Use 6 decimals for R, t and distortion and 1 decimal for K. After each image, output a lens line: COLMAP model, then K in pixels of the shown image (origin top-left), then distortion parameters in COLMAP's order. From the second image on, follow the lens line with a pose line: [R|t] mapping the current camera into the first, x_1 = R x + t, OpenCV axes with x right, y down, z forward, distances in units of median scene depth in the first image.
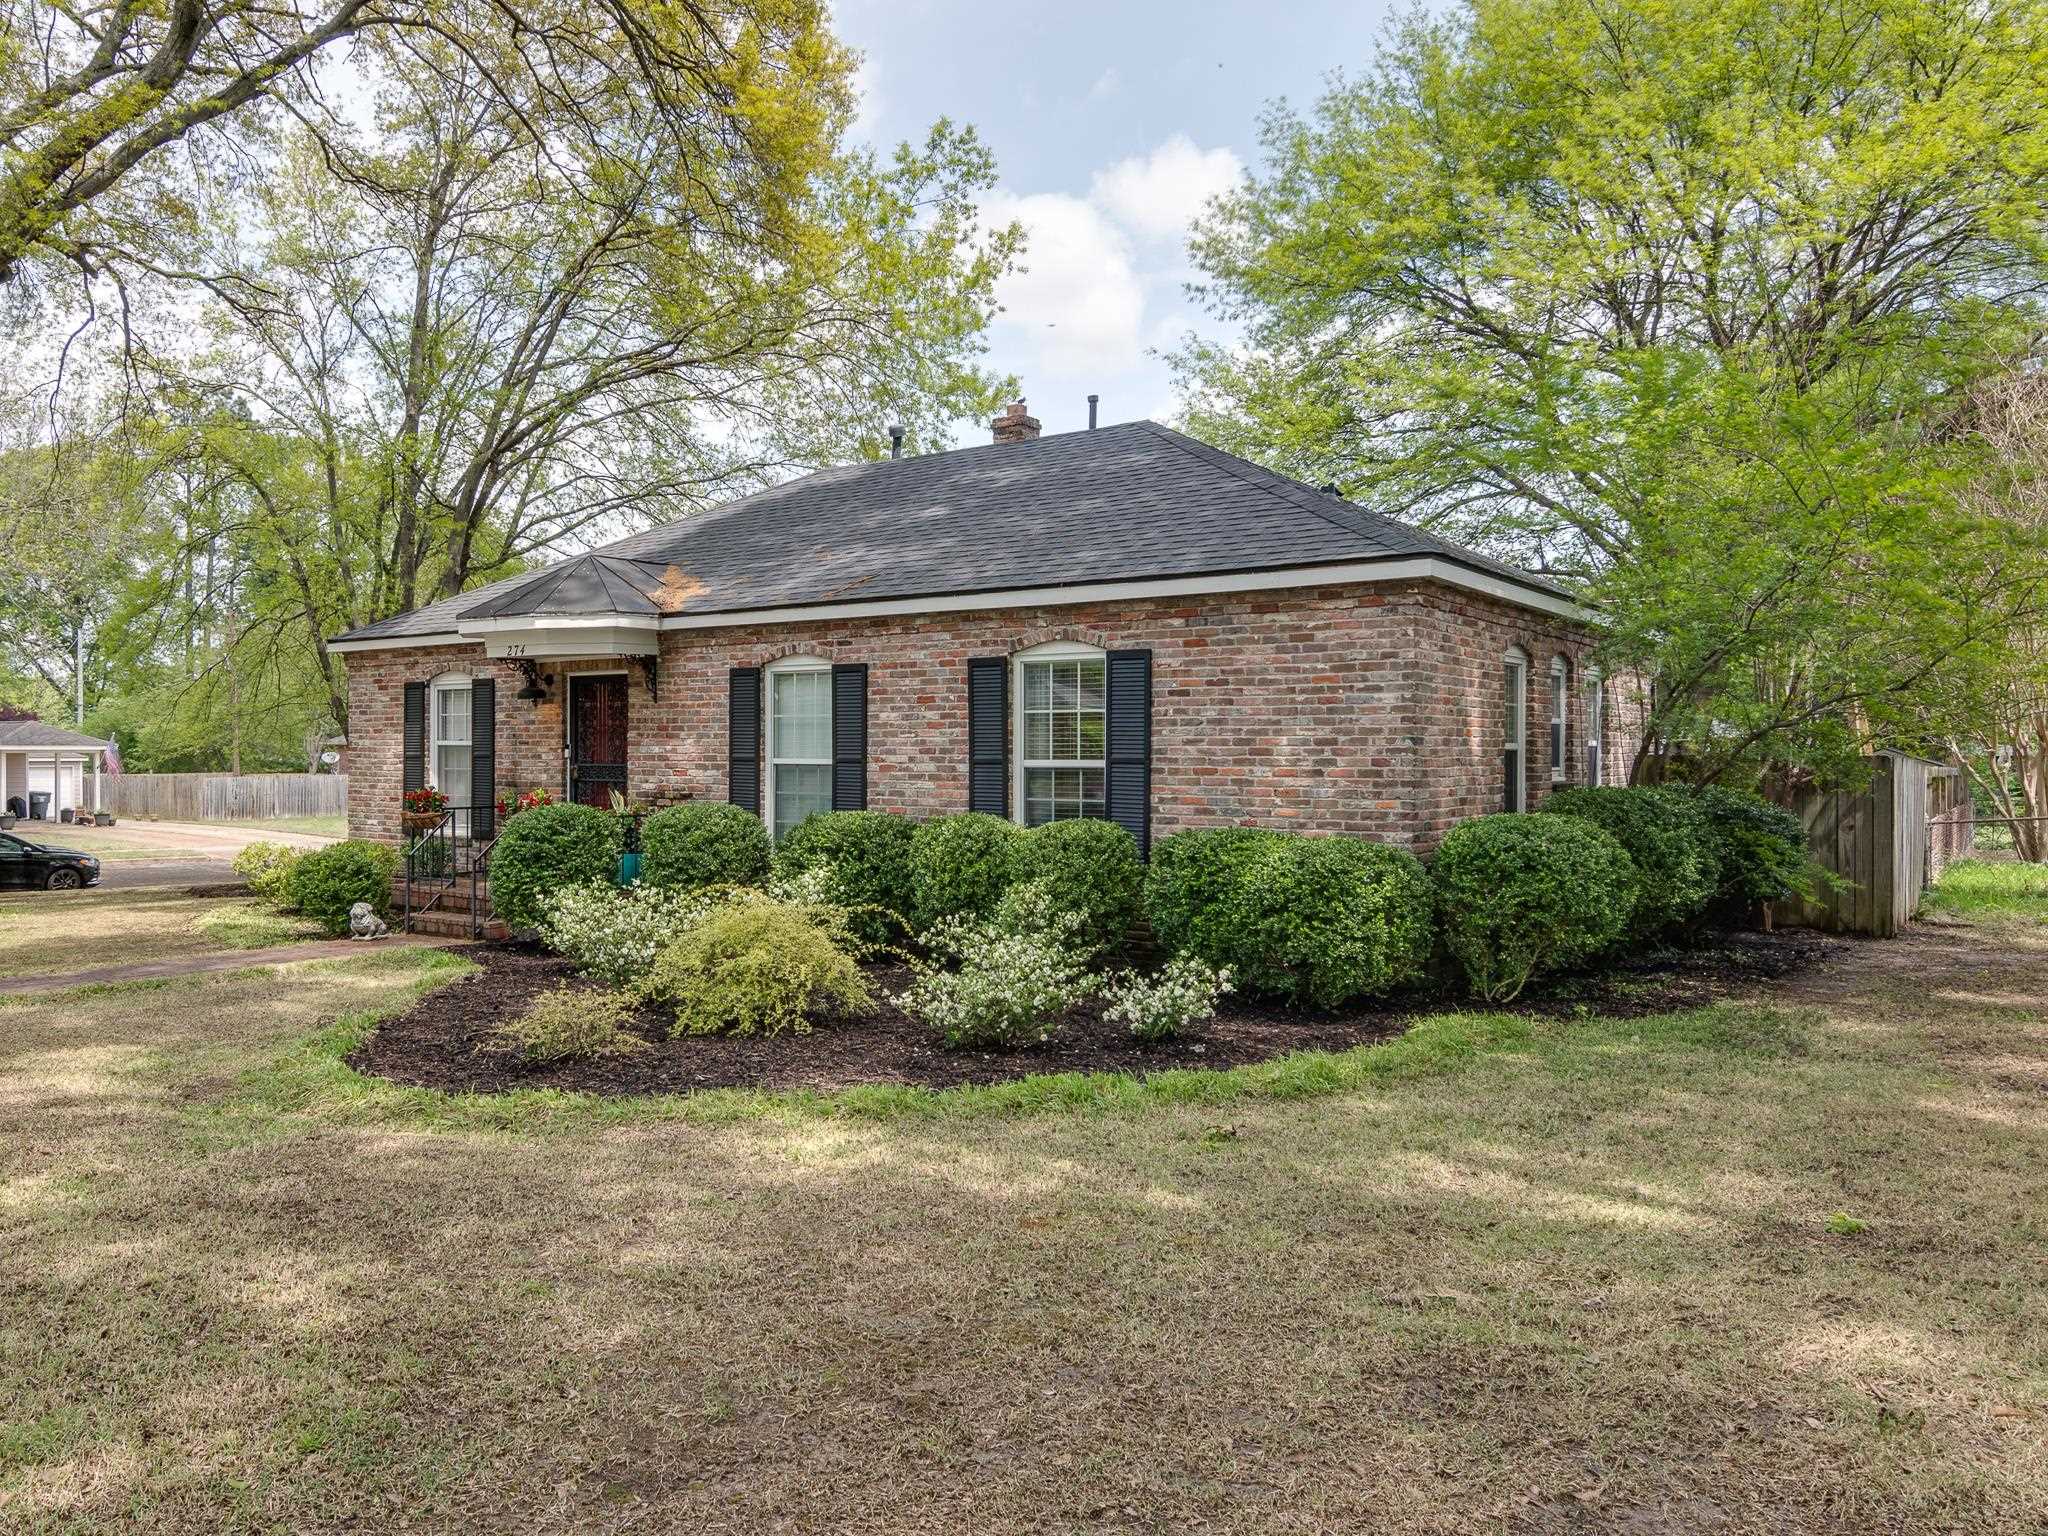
lens RADIAL K [[1424.8, 0, 1024.0], [0, 1424.8, 768.0], [0, 0, 1]] dist [-0.006804, -0.002057]
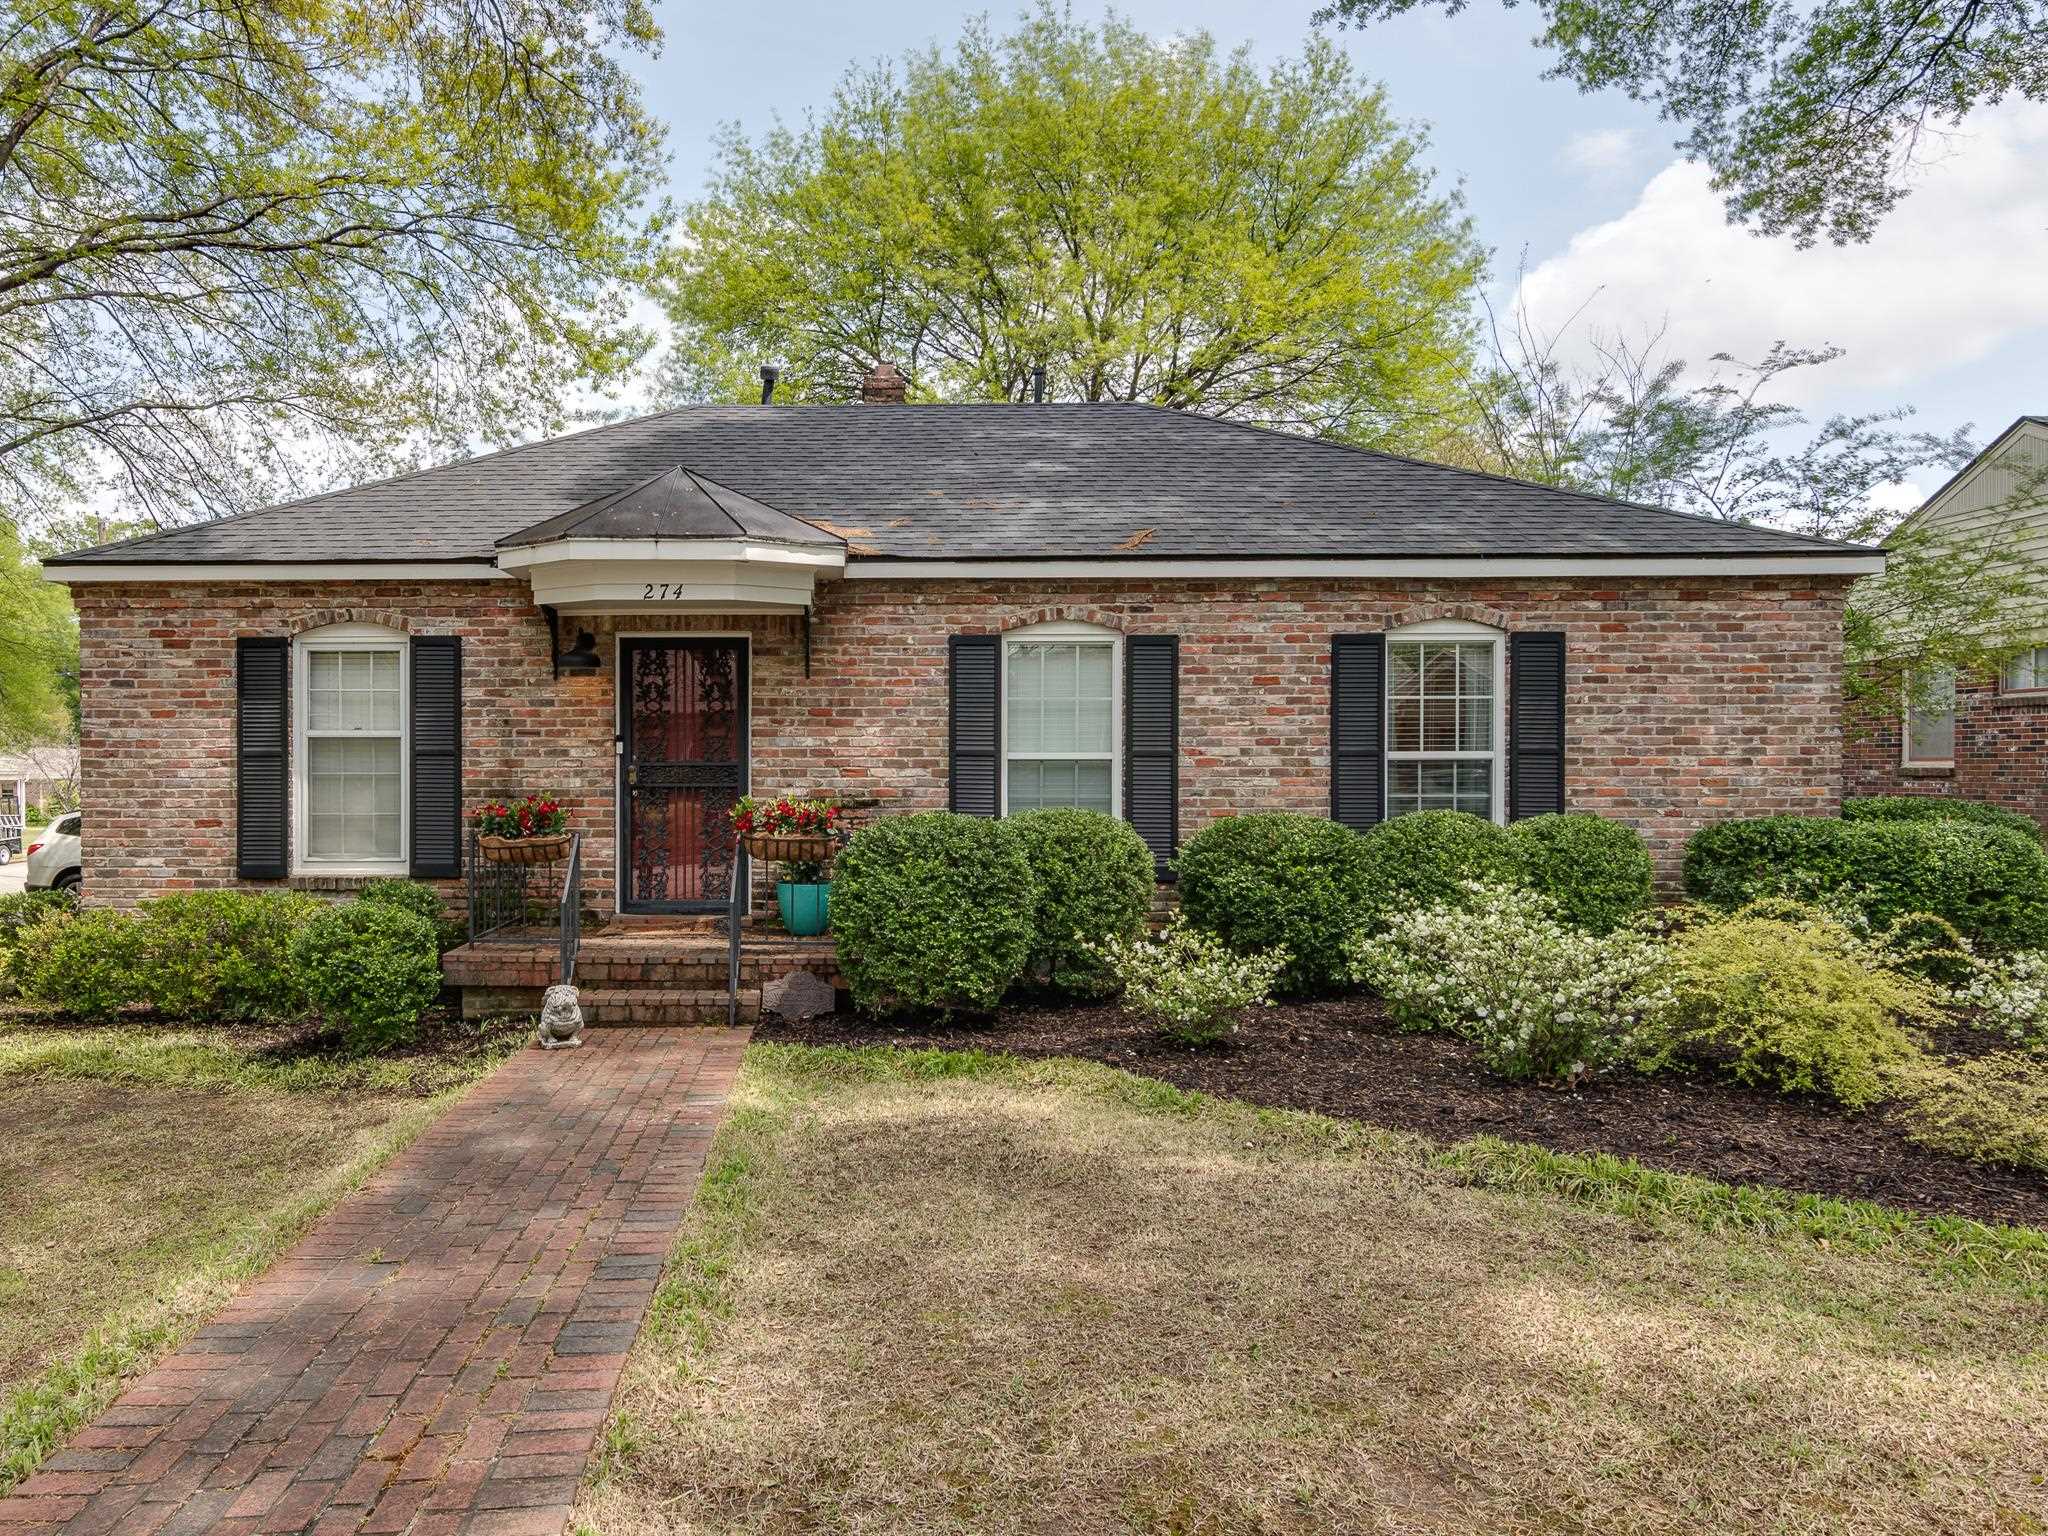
lens RADIAL K [[1424.8, 0, 1024.0], [0, 1424.8, 768.0], [0, 0, 1]] dist [-0.006804, -0.002057]
pose [[0.829743, -0.009532, 0.558065, -0.679640], [0.010829, 0.999941, 0.000978, 0.001304], [-0.558041, 0.005232, 0.829797, 0.389788]]
